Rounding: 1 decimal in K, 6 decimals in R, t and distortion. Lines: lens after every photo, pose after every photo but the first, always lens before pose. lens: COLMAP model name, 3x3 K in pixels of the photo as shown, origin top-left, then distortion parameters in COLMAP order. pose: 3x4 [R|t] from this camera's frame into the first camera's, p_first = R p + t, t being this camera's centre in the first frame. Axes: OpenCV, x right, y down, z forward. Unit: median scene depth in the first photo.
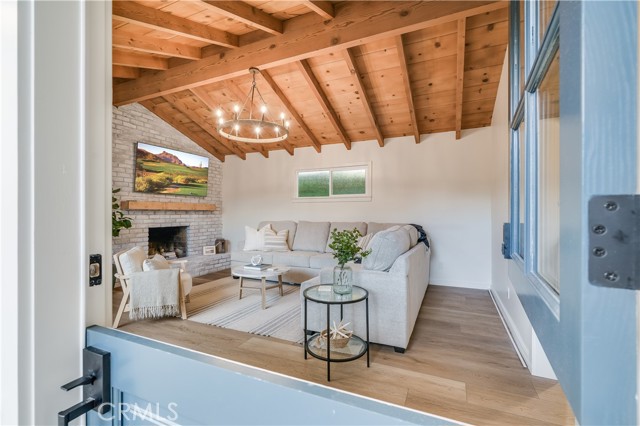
lens RADIAL K [[287.4, 0, 320.1], [0, 287.4, 211.4], [0, 0, 1]] dist [-0.004727, -0.000137]
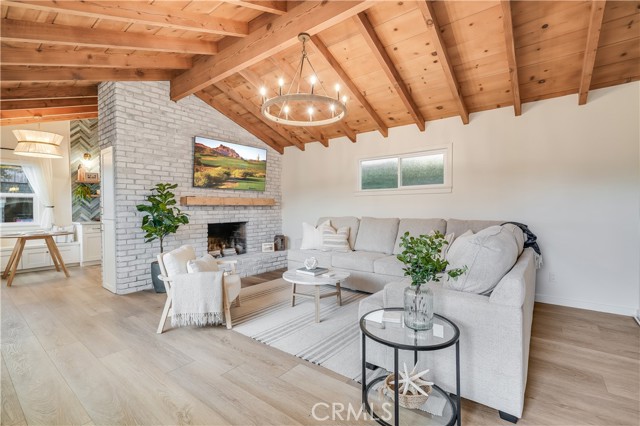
lens RADIAL K [[292.2, 0, 319.2], [0, 292.2, 212.0], [0, 0, 1]] dist [-0.005225, 0.001761]
pose [[0.973268, -0.001576, -0.229665, 0.005175], [0.006699, 0.999746, 0.021531, -0.002163], [0.229573, -0.022494, 0.973032, 0.144600]]
